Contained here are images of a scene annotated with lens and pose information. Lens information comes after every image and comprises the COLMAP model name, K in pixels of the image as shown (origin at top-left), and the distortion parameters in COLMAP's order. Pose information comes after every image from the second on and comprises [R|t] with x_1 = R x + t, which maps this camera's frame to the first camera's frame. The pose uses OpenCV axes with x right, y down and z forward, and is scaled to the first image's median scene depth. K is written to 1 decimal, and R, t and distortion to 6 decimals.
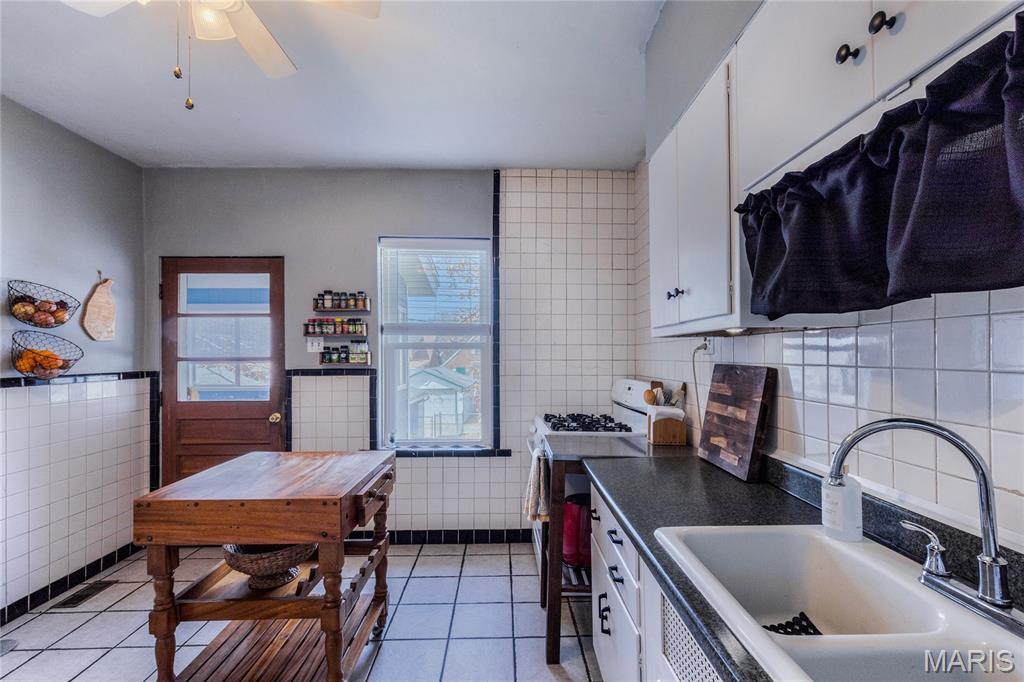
lens RADIAL K [[455.1, 0, 513.2], [0, 455.1, 350.2], [0, 0, 1]] dist [-0.002210, -0.000379]
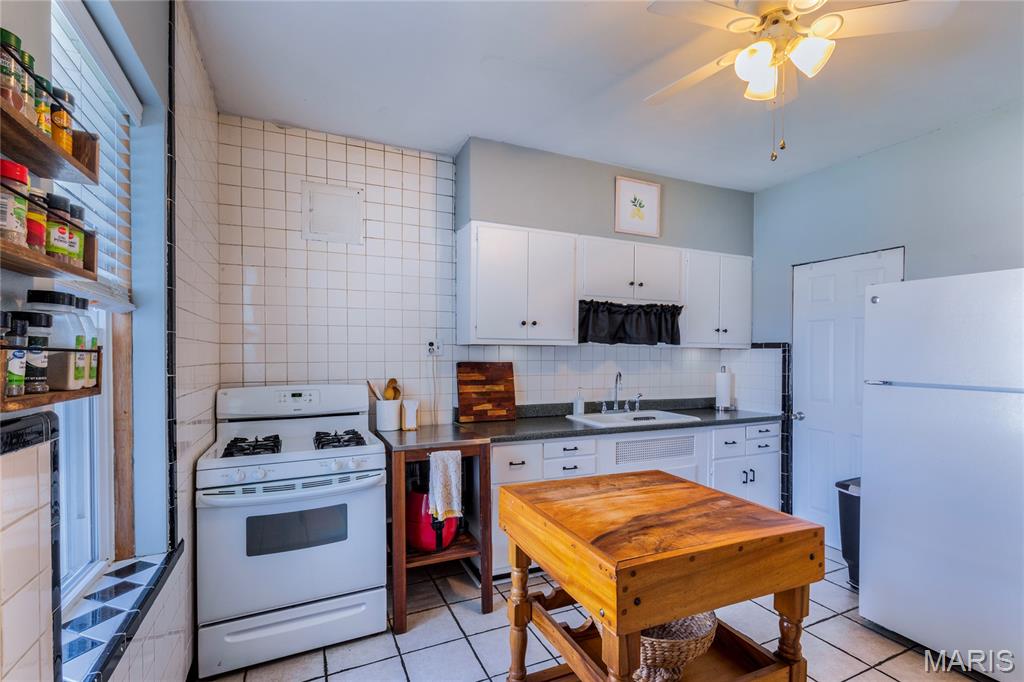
lens RADIAL K [[461.8, 0, 515.4], [0, 461.8, 362.1], [0, 0, 1]] dist [0.001197, 0.000402]
pose [[-0.394262, -0.016466, 0.918851, -0.654209], [-0.009746, 0.999858, 0.013736, 0.003975], [-0.918947, -0.003540, -0.394366, 0.869206]]
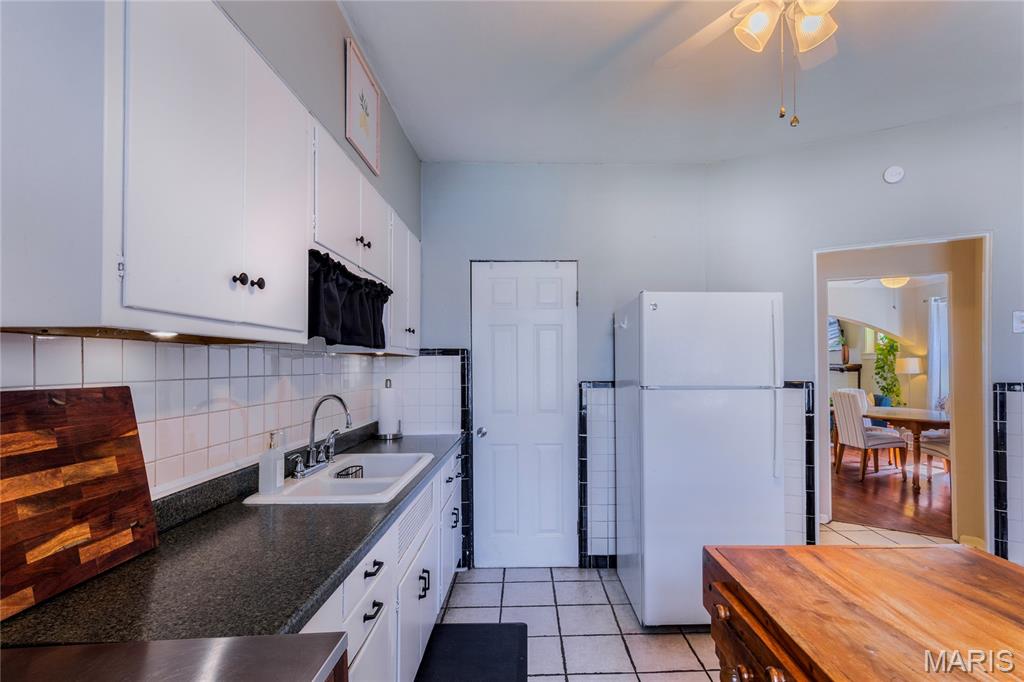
lens RADIAL K [[498.7, 0, 541.0], [0, 498.7, 359.0], [0, 0, 1]] dist [0.003872, 0.000400]
pose [[-0.999955, 0.007848, -0.005404, -0.042983], [0.007941, 0.999818, -0.017350, 0.006409], [0.005267, -0.017392, -0.999835, 0.863692]]
